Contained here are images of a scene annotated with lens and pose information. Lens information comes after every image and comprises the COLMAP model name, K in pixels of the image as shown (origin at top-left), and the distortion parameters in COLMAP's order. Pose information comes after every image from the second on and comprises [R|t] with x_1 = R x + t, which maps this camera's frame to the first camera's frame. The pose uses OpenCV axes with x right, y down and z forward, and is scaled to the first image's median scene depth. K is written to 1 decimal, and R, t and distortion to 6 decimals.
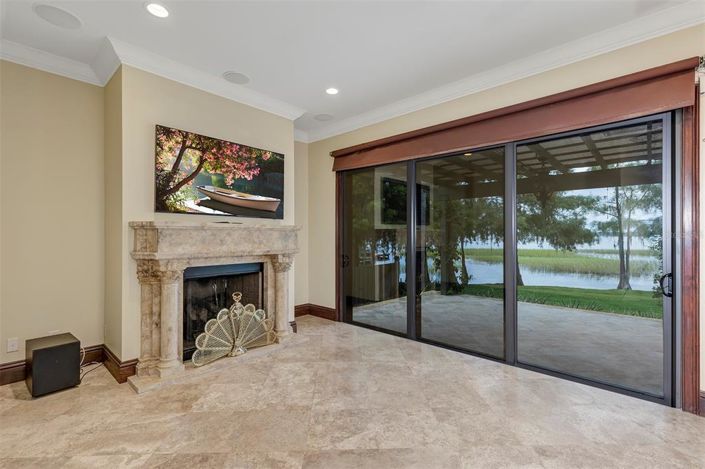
lens RADIAL K [[323.0, 0, 353.3], [0, 323.0, 229.3], [0, 0, 1]] dist [0.000968, -0.000305]
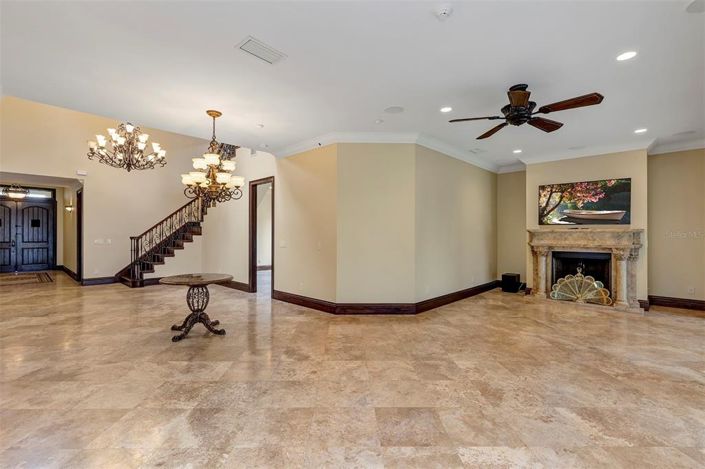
lens RADIAL K [[312.2, 0, 352.5], [0, 312.2, 234.5], [0, 0, 1]] dist [0.001639, 0.000249]
pose [[-0.015582, -0.002971, -0.999874, 1.386412], [0.020672, 0.999781, -0.003292, -0.008522], [0.999665, -0.020720, -0.015517, -0.223351]]
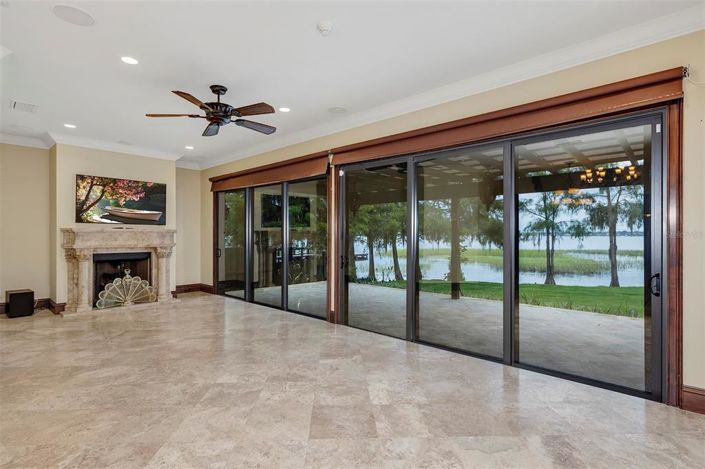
lens RADIAL K [[342.7, 0, 345.7], [0, 342.7, 236.7], [0, 0, 1]] dist [-0.000600, 0.000381]
pose [[0.999650, 0.000688, -0.026458, 0.837579], [0.000048, 0.999614, 0.027787, -0.025159], [0.026467, -0.027778, 0.999264, -0.768207]]
